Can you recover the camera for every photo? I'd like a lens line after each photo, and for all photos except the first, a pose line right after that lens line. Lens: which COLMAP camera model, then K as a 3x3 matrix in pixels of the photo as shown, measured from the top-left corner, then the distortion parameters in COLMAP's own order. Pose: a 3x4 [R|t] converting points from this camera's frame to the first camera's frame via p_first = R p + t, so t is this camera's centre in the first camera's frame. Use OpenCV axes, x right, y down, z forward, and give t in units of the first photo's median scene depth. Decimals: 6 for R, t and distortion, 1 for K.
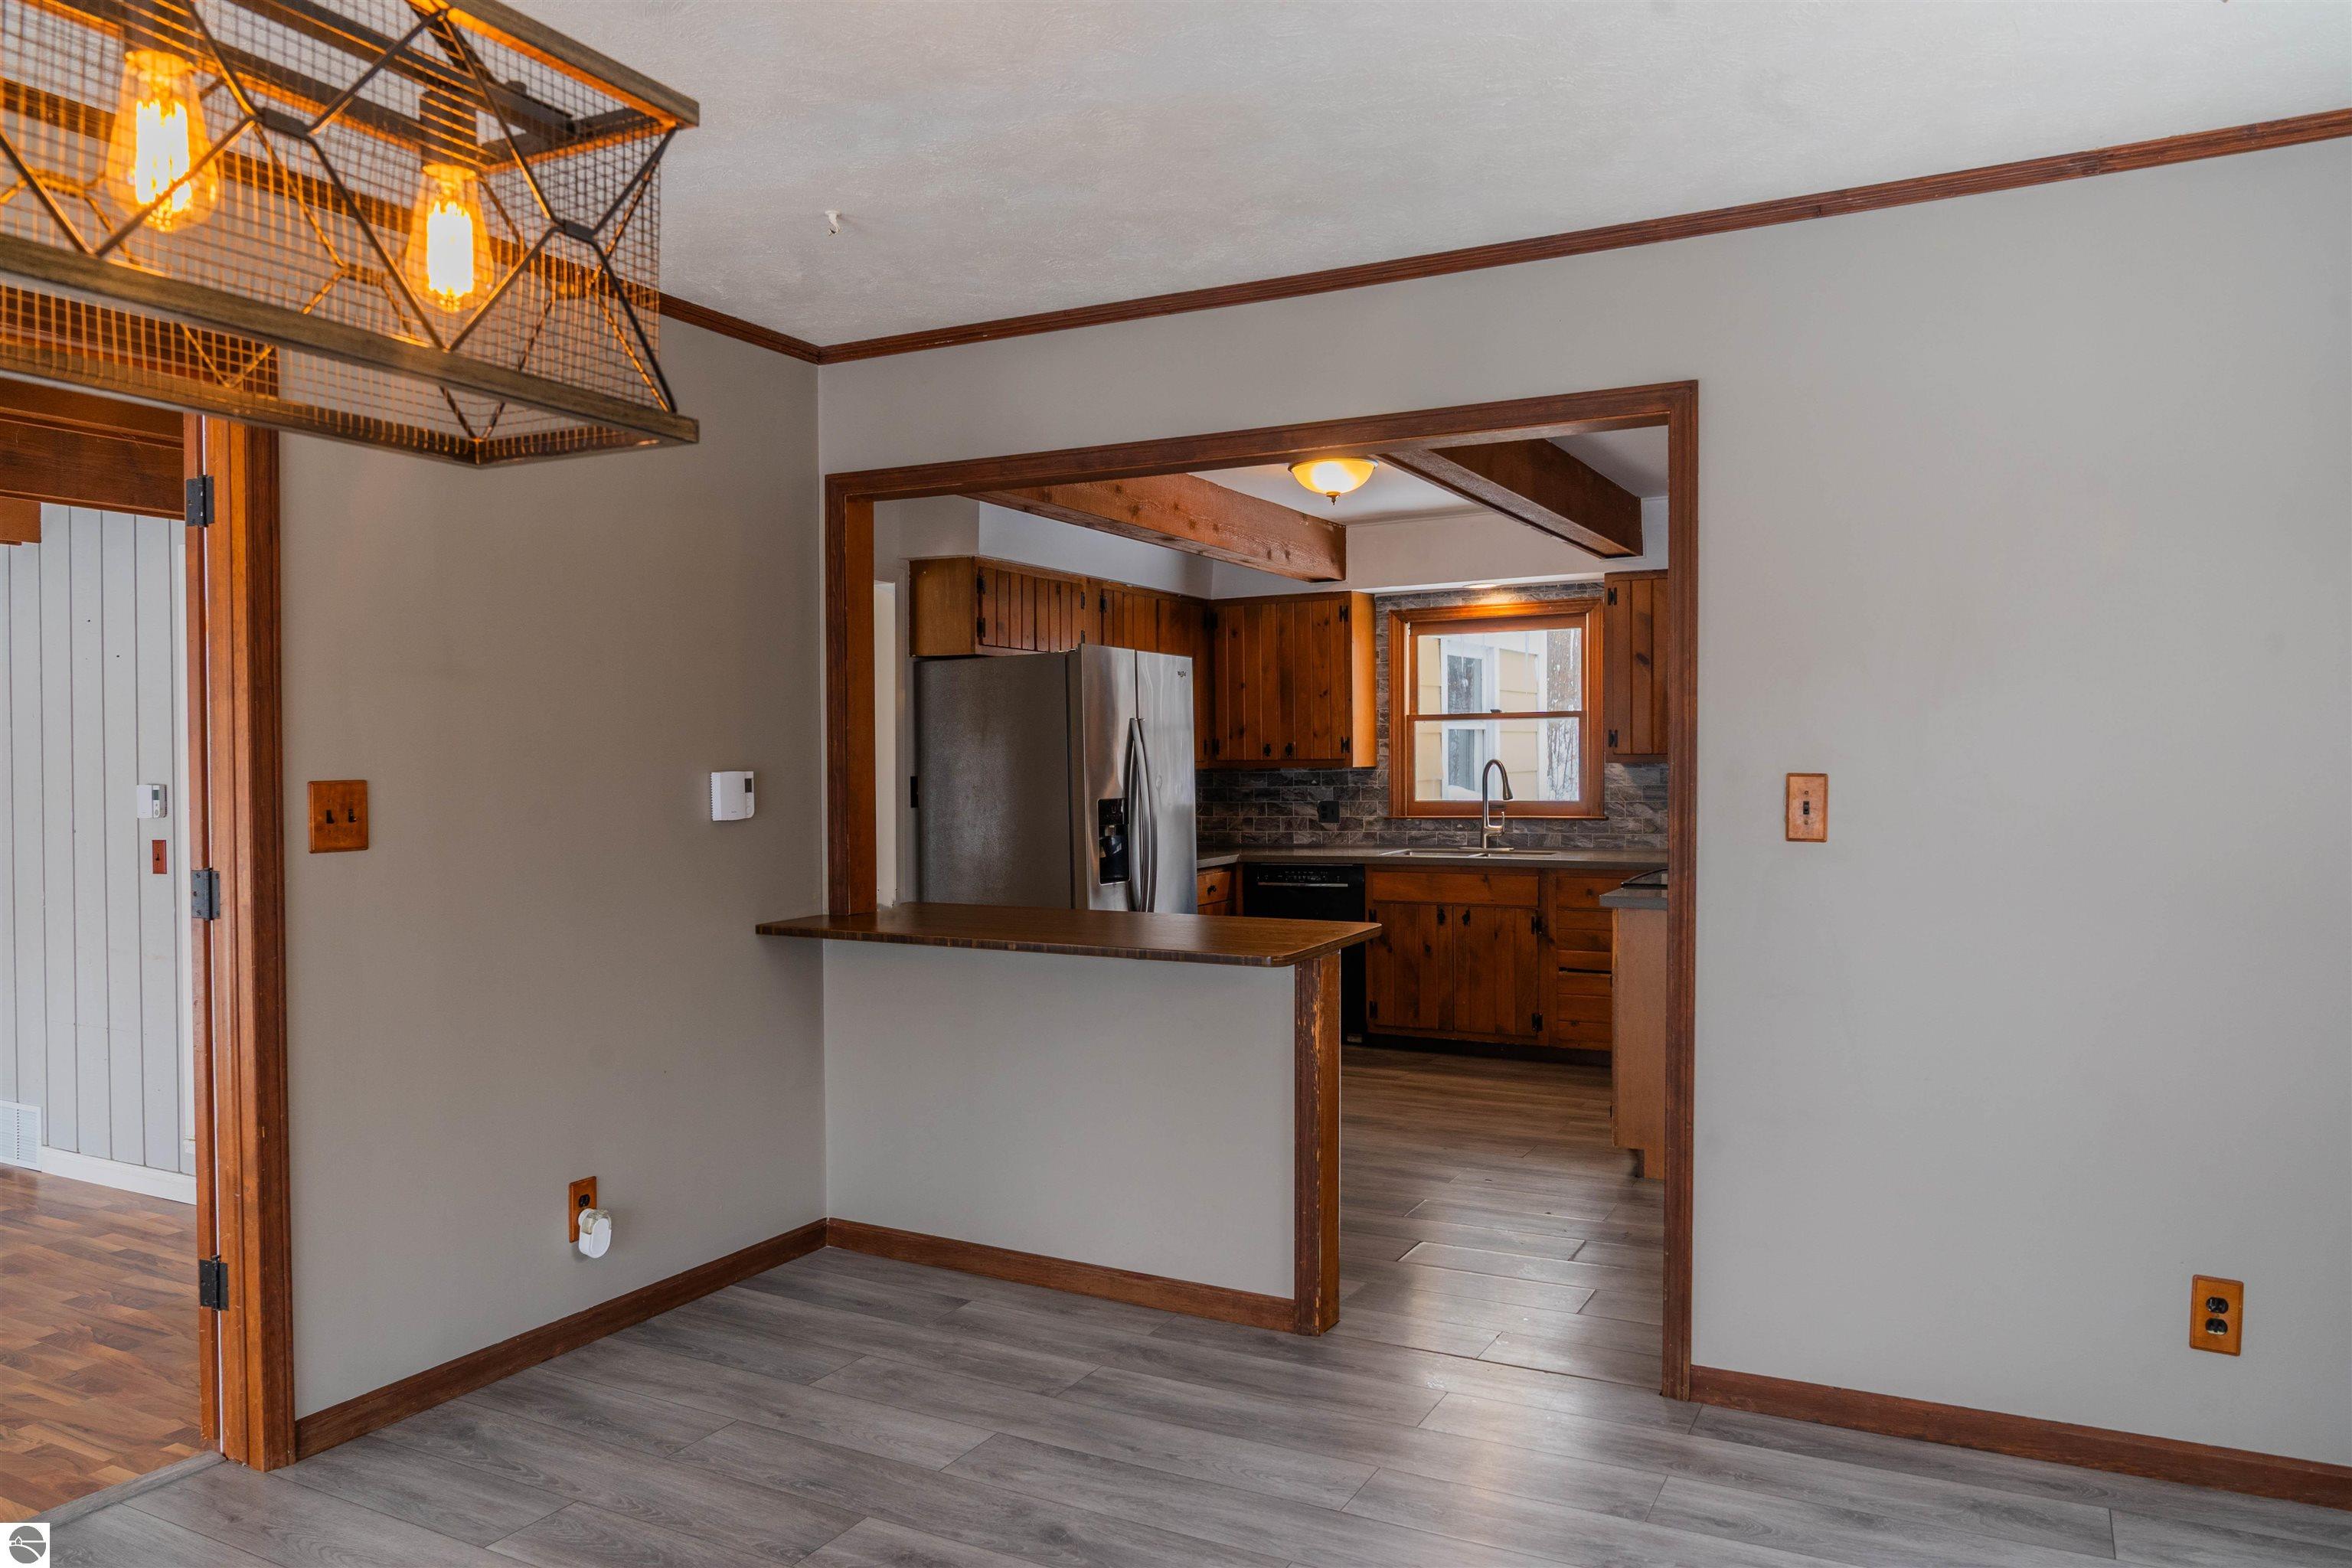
lens RADIAL K [[1636.2, 0, 1156.4], [0, 1636.2, 783.3], [0, 0, 1]] dist [-0.029945, 0.008347]
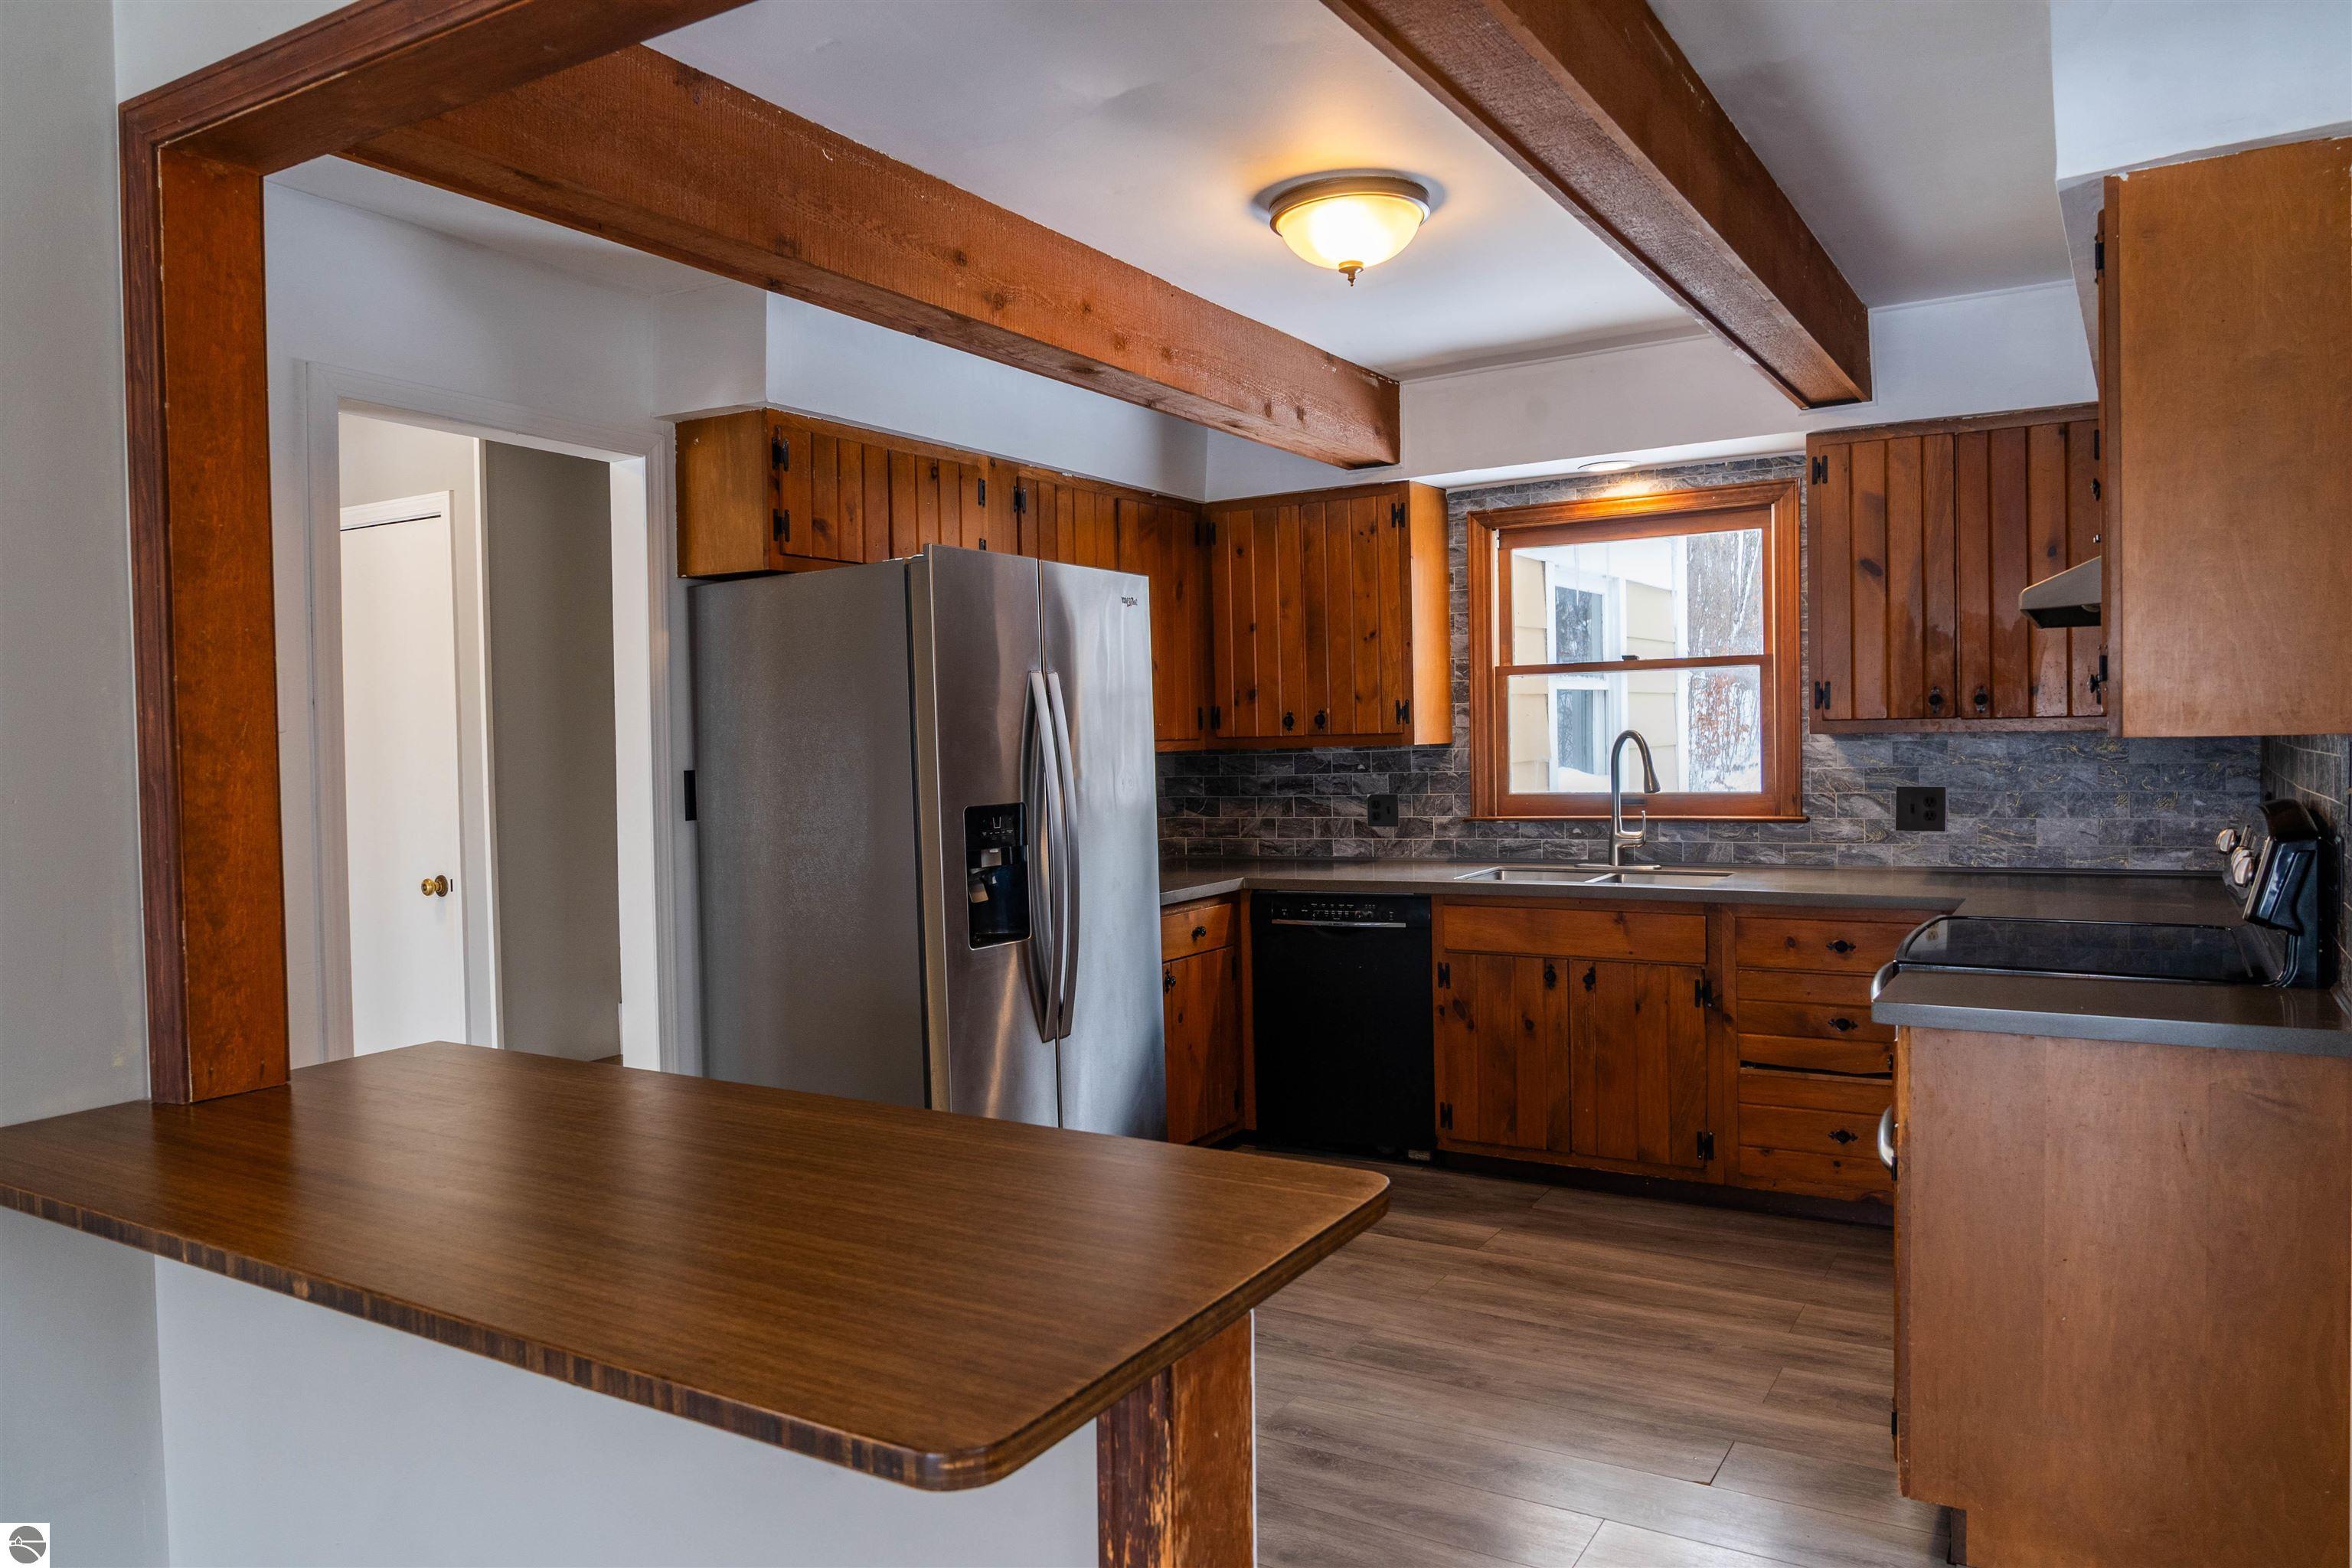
lens RADIAL K [[1606.0, 0, 1168.6], [0, 1606.0, 780.5], [0, 0, 1]] dist [-0.024069, 0.000262]
pose [[0.998157, -0.011329, -0.059620, 0.059877], [0.012127, 0.999841, 0.013039, -0.005312], [0.059463, -0.013738, 0.998136, 0.344605]]
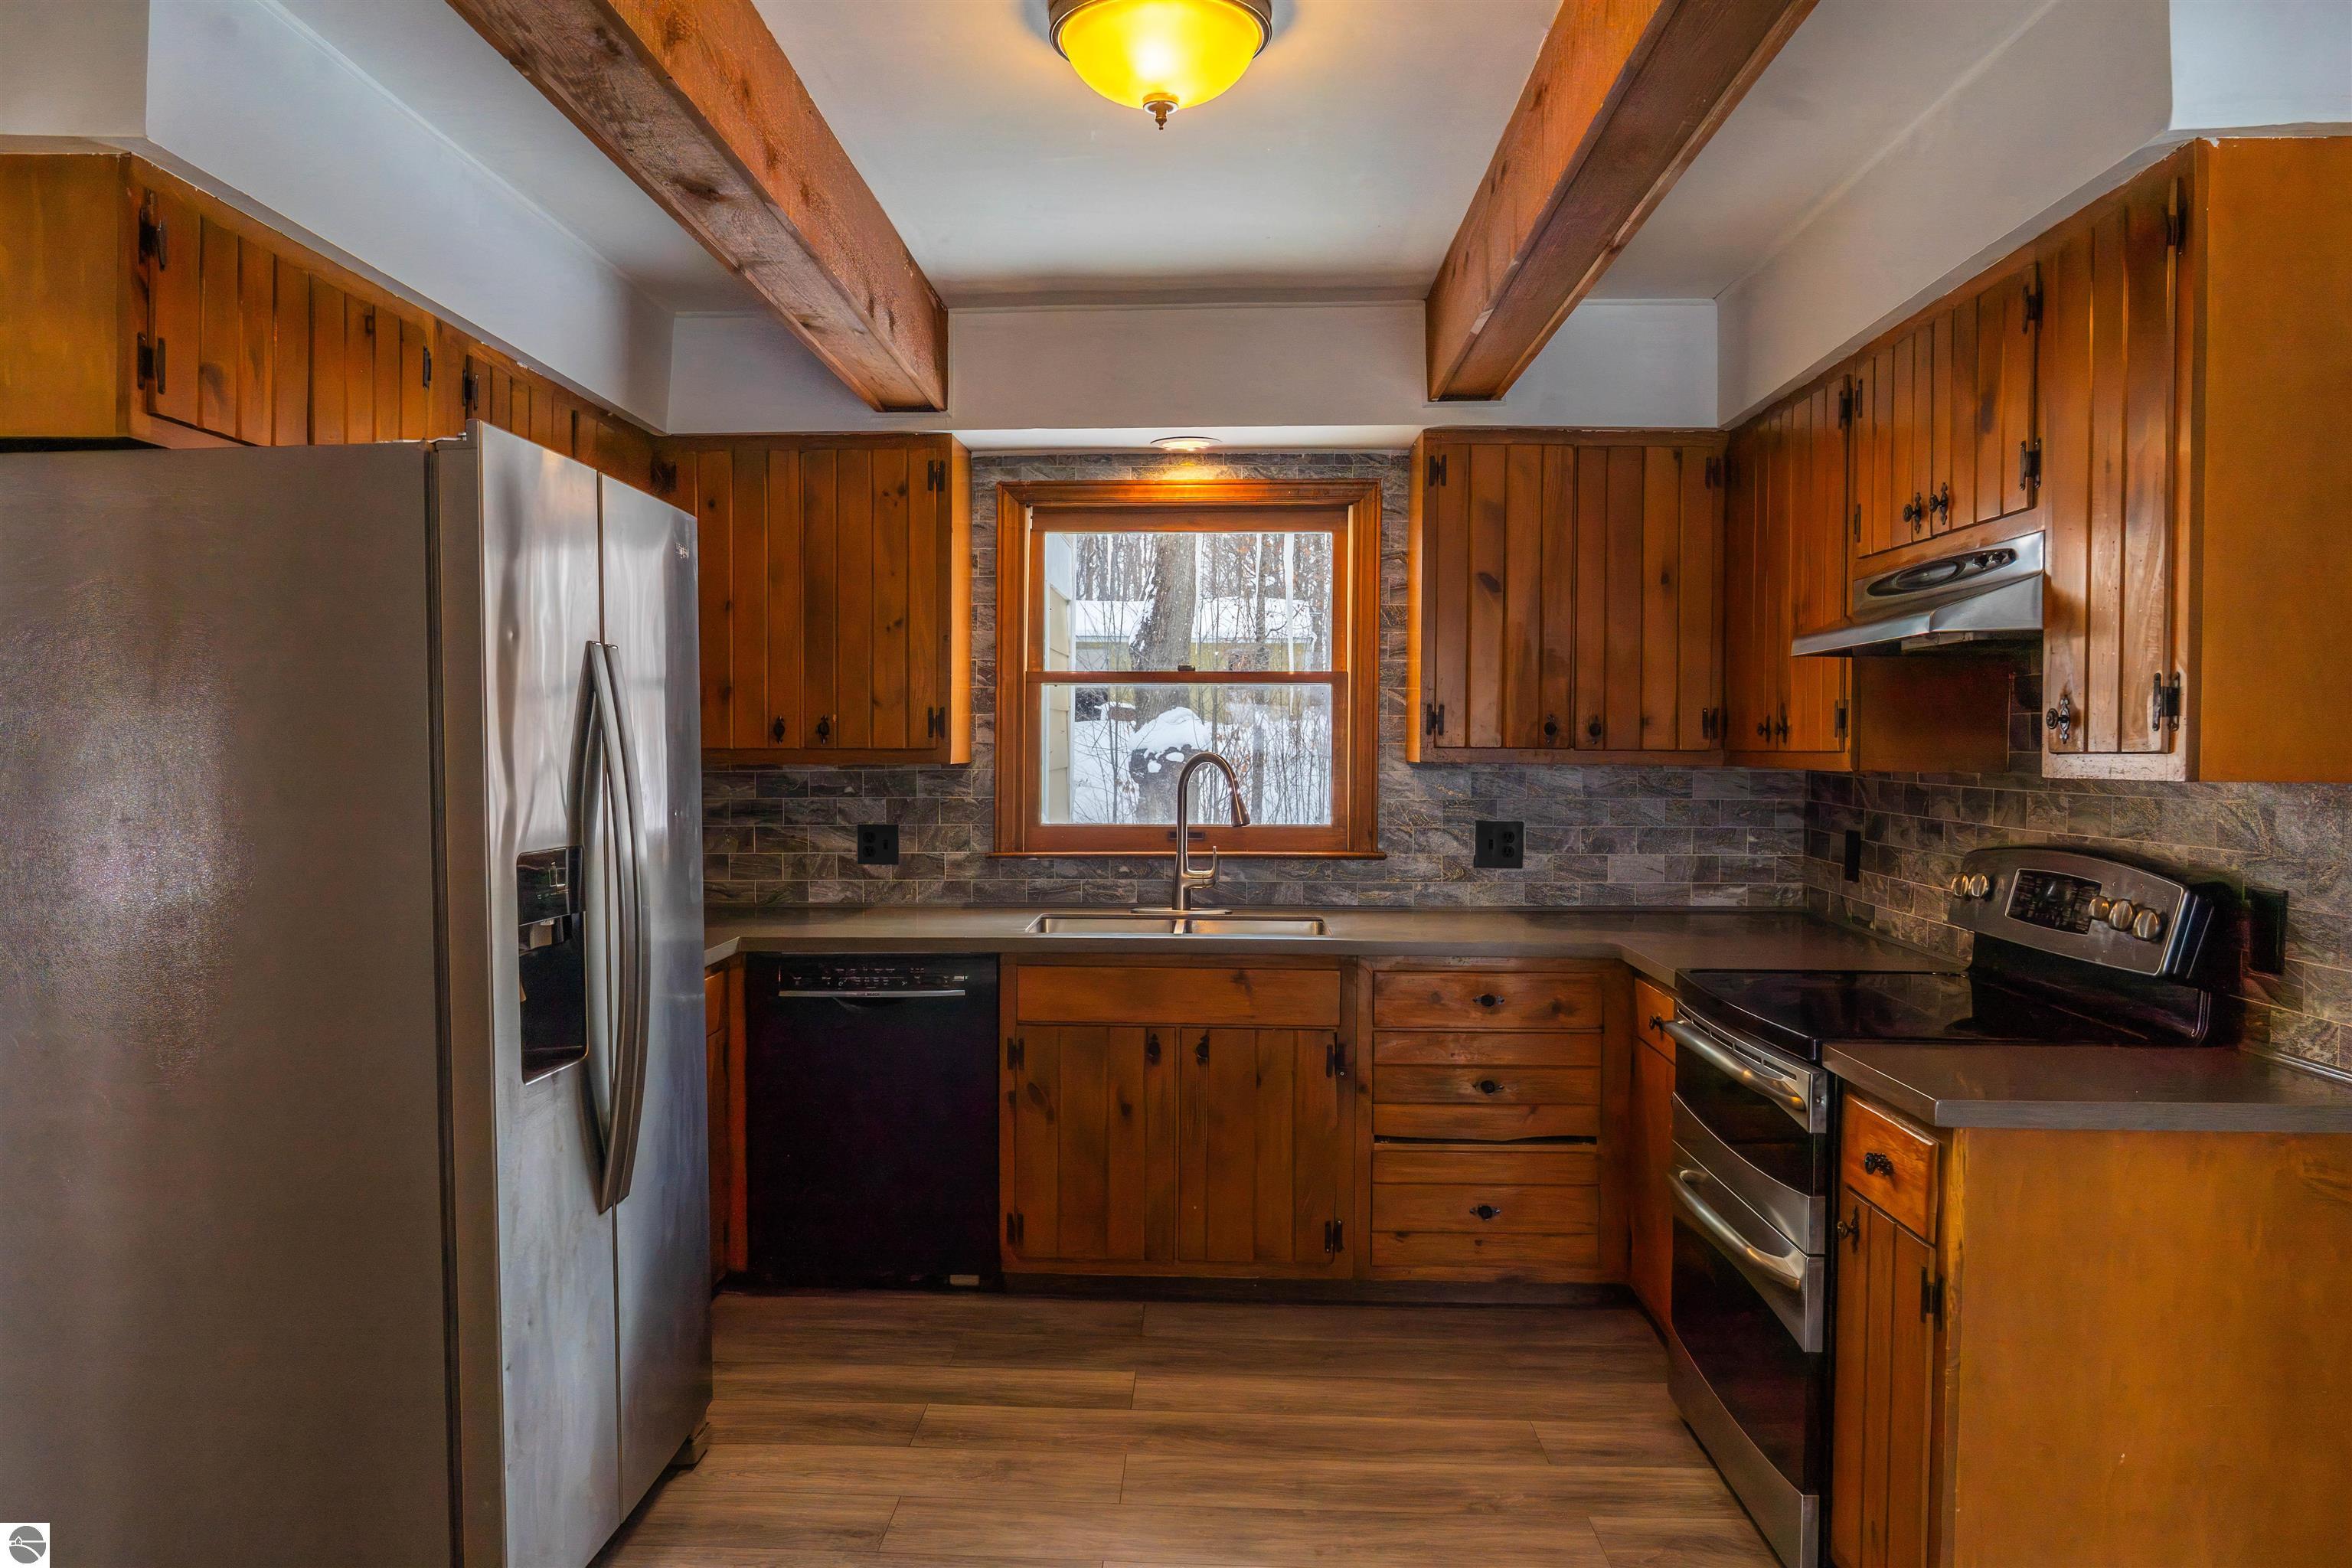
lens RADIAL K [[1636.2, 0, 1156.4], [0, 1636.2, 783.3], [0, 0, 1]] dist [-0.029945, 0.008347]
pose [[0.898864, 0.003144, 0.438217, -0.054825], [-0.006743, 0.999955, 0.006657, -0.007881], [-0.438176, -0.008939, 0.898845, 0.497482]]
